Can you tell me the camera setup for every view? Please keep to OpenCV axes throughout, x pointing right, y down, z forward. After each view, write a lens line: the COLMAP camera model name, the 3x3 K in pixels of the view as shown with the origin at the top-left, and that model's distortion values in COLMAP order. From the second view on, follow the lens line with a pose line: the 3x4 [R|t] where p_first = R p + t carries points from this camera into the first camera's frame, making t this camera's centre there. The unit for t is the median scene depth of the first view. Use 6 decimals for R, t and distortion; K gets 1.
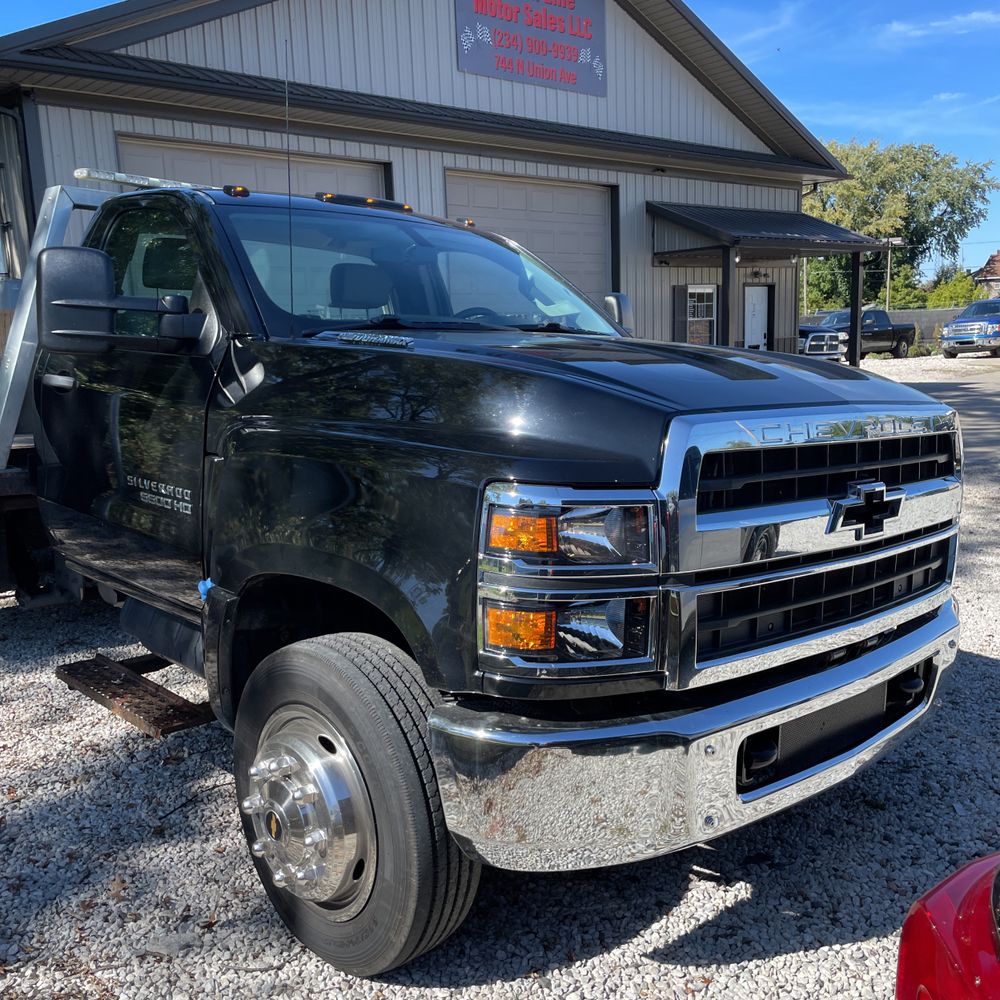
lens RADIAL K [[990.6, 0, 513.9], [0, 990.6, 499.6], [0, 0, 1]] dist [0.091712, -0.119926]
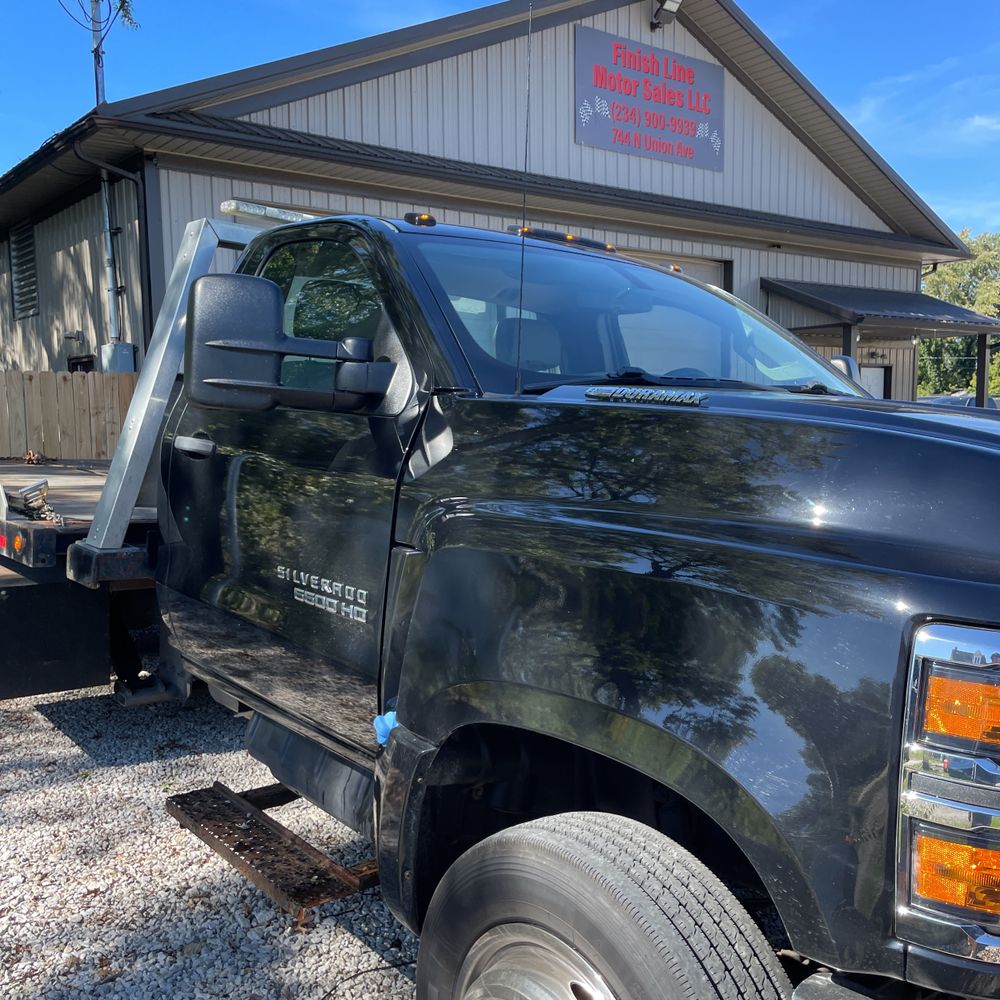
lens RADIAL K [[990.6, 0, 513.9], [0, 990.6, 499.6], [0, 0, 1]] dist [0.091712, -0.119926]
pose [[0.996838, 0.030148, -0.073522, -0.085788], [-0.035724, 0.996486, -0.075753, -0.013739], [0.070980, 0.078140, 0.994412, 0.137277]]
